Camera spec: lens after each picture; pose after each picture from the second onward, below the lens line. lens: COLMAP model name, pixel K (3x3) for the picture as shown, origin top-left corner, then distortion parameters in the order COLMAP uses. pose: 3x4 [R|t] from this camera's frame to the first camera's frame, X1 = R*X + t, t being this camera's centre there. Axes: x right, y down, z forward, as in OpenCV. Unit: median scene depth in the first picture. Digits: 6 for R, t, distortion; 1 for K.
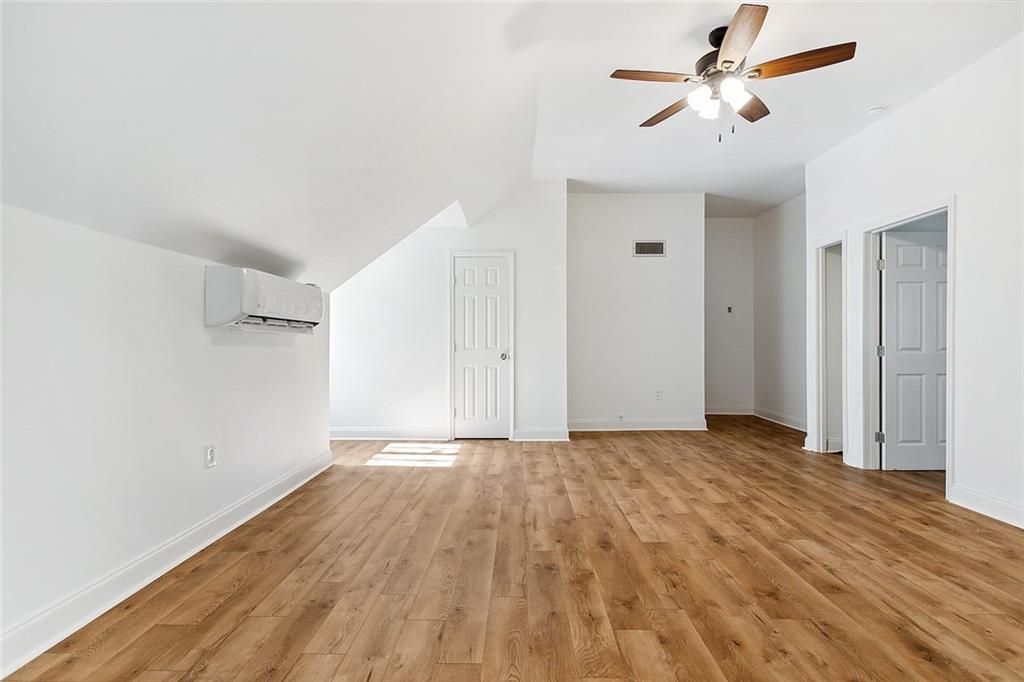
lens RADIAL K [[487.8, 0, 510.7], [0, 487.8, 342.9], [0, 0, 1]] dist [0.000589, -0.000136]
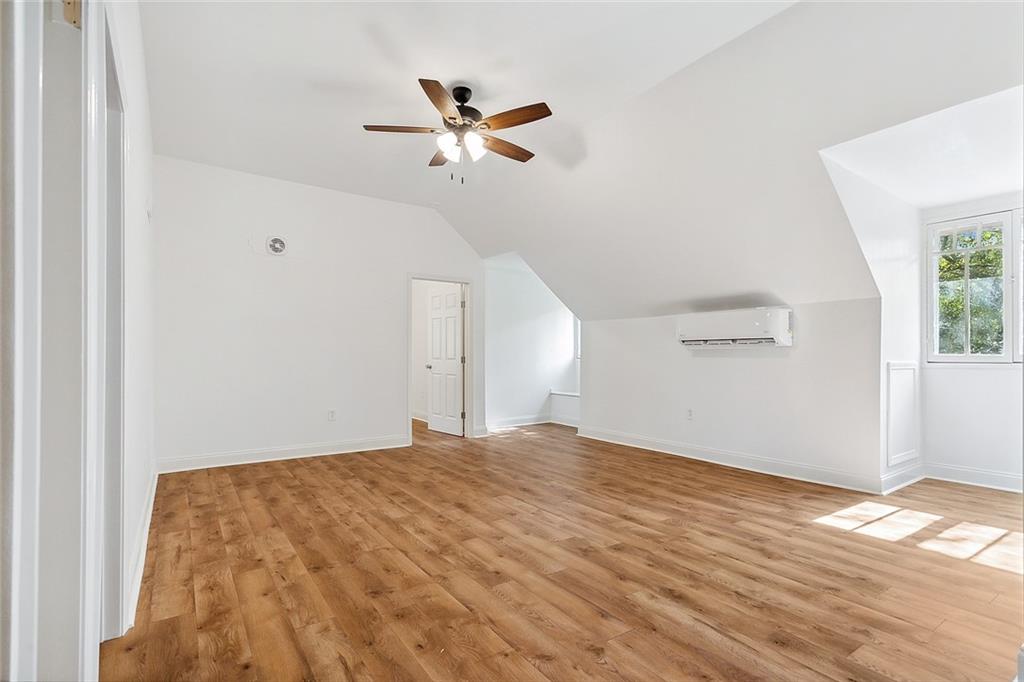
lens RADIAL K [[487.8, 0, 510.7], [0, 487.8, 342.9], [0, 0, 1]] dist [0.000589, -0.000136]
pose [[-0.818035, -0.012301, -0.575037, 0.963447], [0.007104, 0.999479, -0.031487, 0.007387], [0.575125, -0.029843, -0.817521, 1.940109]]
